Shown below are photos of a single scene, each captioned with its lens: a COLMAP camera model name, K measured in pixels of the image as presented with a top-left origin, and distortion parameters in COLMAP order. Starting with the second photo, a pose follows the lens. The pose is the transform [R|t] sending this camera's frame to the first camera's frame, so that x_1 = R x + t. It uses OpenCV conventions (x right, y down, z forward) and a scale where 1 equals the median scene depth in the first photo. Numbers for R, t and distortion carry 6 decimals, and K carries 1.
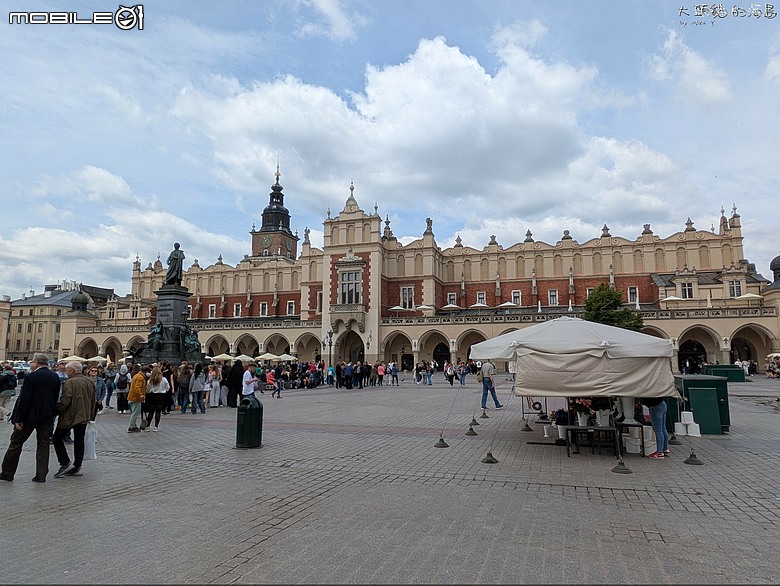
lens RADIAL K [[511.3, 0, 391.5], [0, 511.3, 281.1], [0, 0, 1]] dist [0.008815, 0.003821]
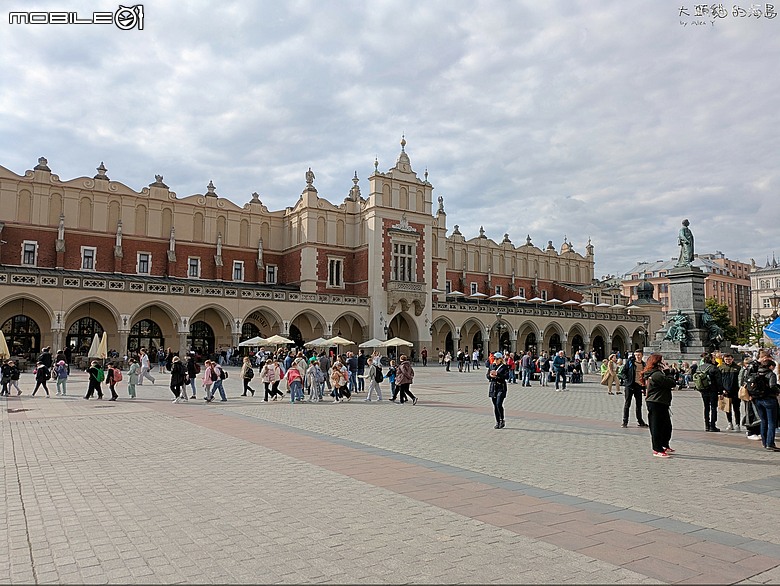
lens RADIAL K [[581.8, 0, 390.0], [0, 581.8, 293.0], [0, 0, 1]] dist [0.018058, 0.001915]
pose [[0.611064, 0.081488, 0.787375, -0.802251], [-0.138006, 0.990421, 0.004601, 0.058848], [-0.779458, -0.111474, 0.616457, 0.398011]]
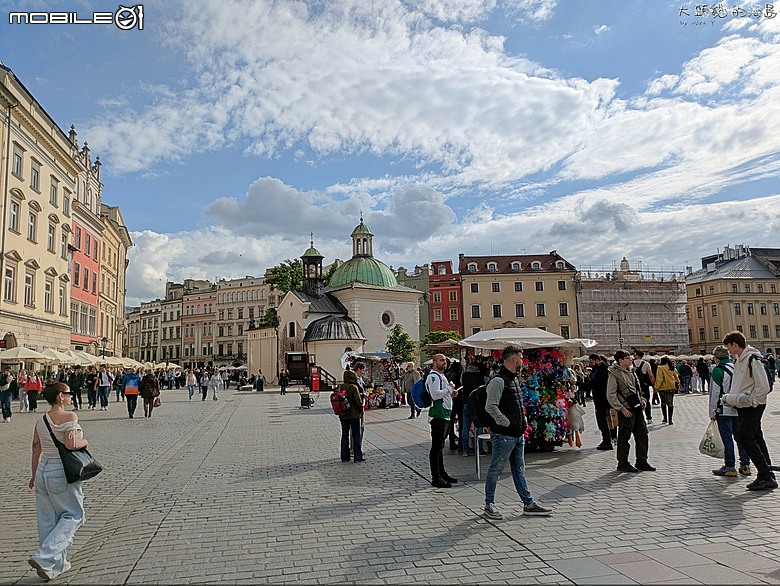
lens RADIAL K [[581.8, 0, 390.0], [0, 581.8, 293.0], [0, 0, 1]] dist [0.018058, 0.001915]
pose [[0.510945, -0.126177, -0.850303, -0.330143], [0.168290, 0.984710, -0.044997, 0.040731], [0.842979, -0.120106, 0.524367, 0.260124]]
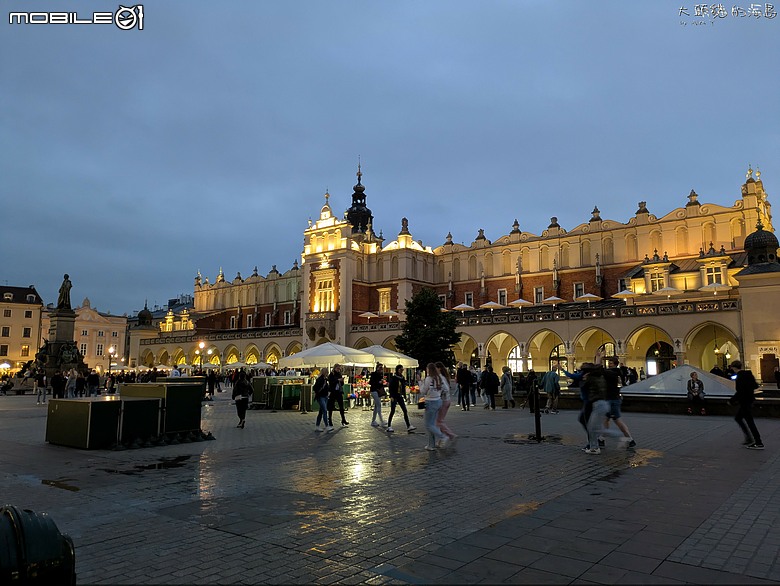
lens RADIAL K [[572.4, 0, 401.3], [0, 572.4, 291.4], [0, 0, 1]] dist [0.047411, 0.000748]
pose [[0.943095, -0.049253, -0.328856, 0.407779], [0.058440, 0.998127, 0.018105, -0.005730], [0.327348, -0.036293, 0.944207, -0.009451]]
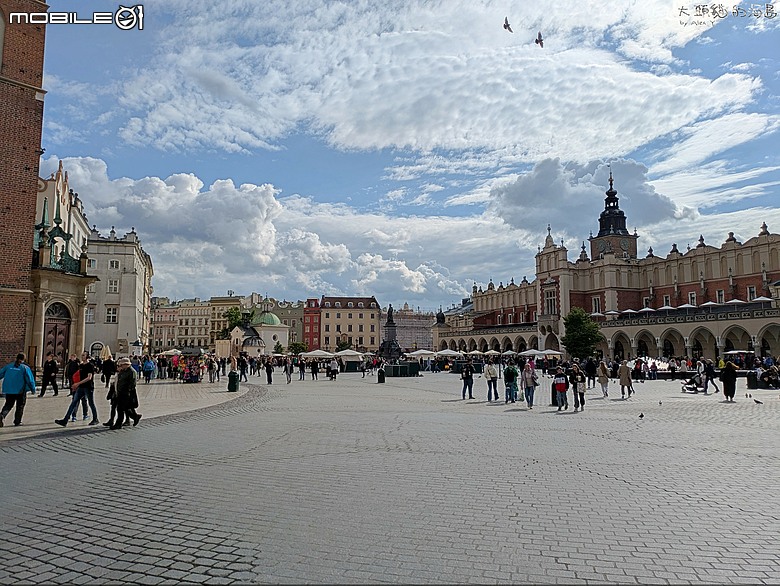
lens RADIAL K [[572.4, 0, 401.3], [0, 572.4, 291.4], [0, 0, 1]] dist [0.047411, 0.000748]
pose [[0.656042, -0.084579, -0.749970, 0.775785], [0.125140, 0.992136, -0.002422, -0.059477], [0.744278, -0.092262, 0.661467, -0.304101]]
